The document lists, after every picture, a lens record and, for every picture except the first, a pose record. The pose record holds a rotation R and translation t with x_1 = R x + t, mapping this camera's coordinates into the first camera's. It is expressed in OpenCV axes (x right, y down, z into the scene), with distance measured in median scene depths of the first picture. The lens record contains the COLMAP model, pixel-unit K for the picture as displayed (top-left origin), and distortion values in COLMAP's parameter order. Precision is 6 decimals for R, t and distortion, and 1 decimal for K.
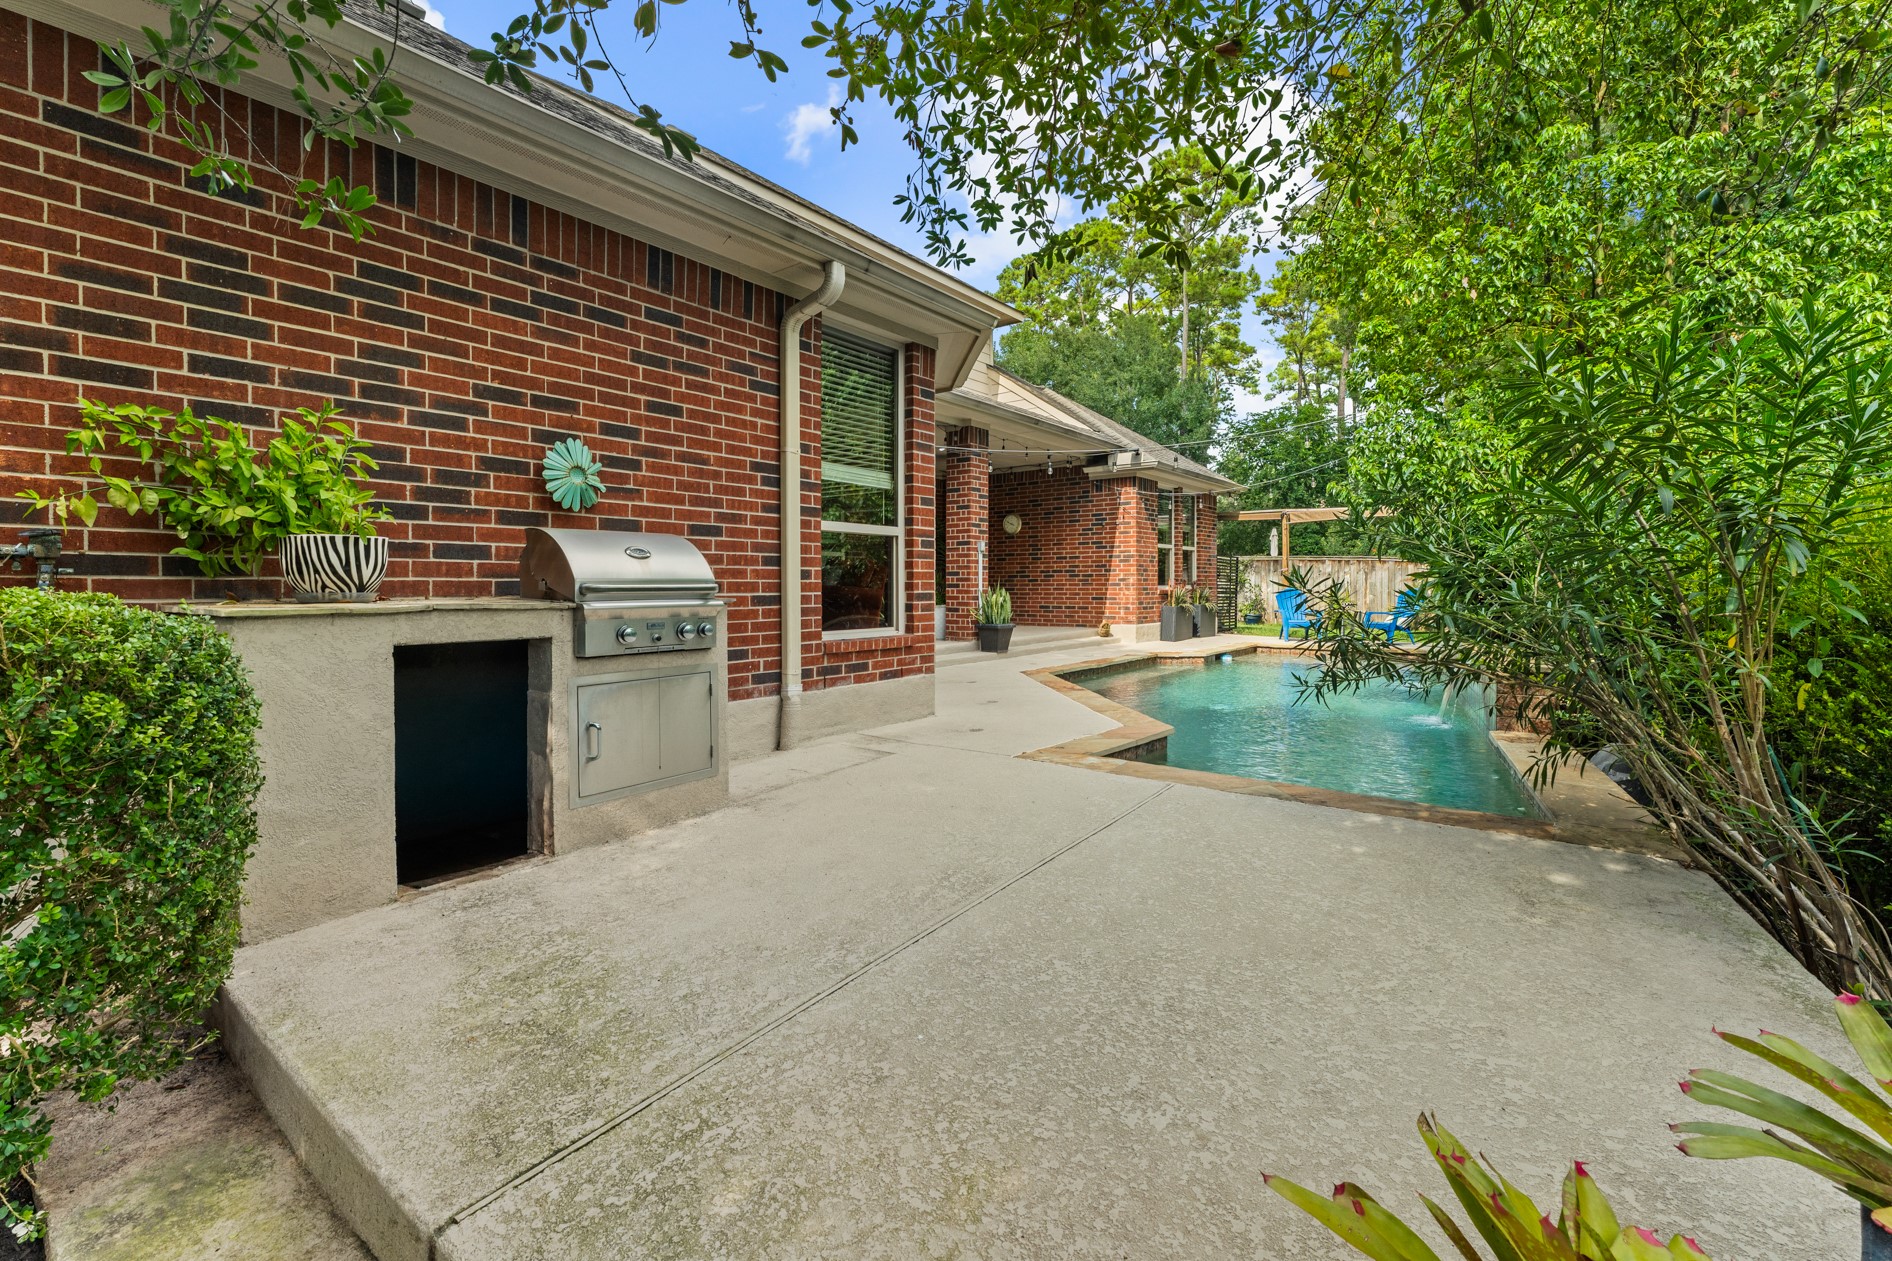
lens RADIAL K [[794.8, 0, 949.4], [0, 794.8, 591.9], [0, 0, 1]] dist [-0.001859, -0.000141]
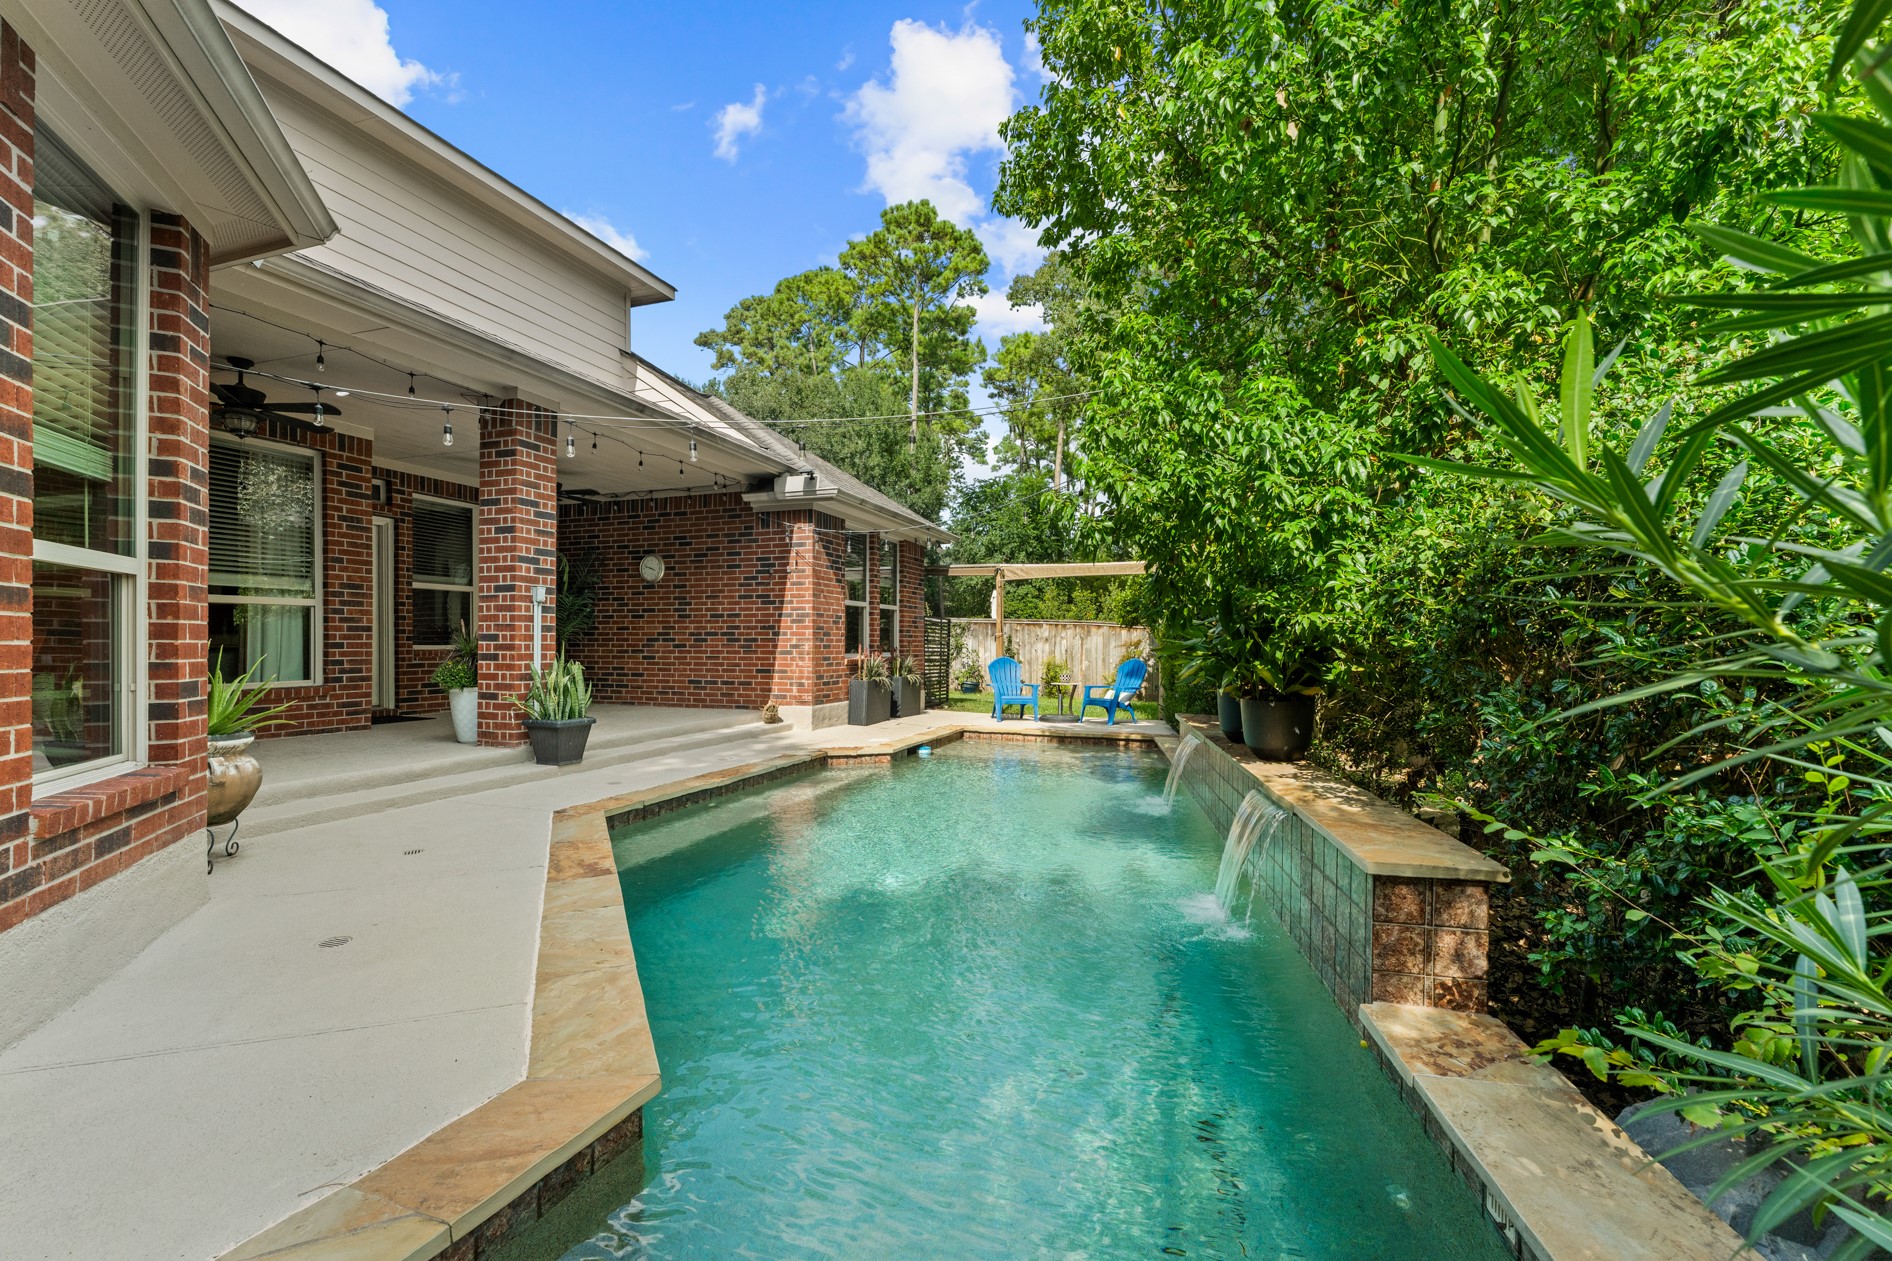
lens RADIAL K [[780.3, 0, 946.0], [0, 780.3, 630.5], [0, 0, 1]] dist [-0.002712, -0.000504]
pose [[0.950035, 0.012939, 0.311875, 0.112534], [-0.004839, 0.999631, -0.026734, -0.010274], [-0.312106, 0.023890, 0.949747, 0.233739]]
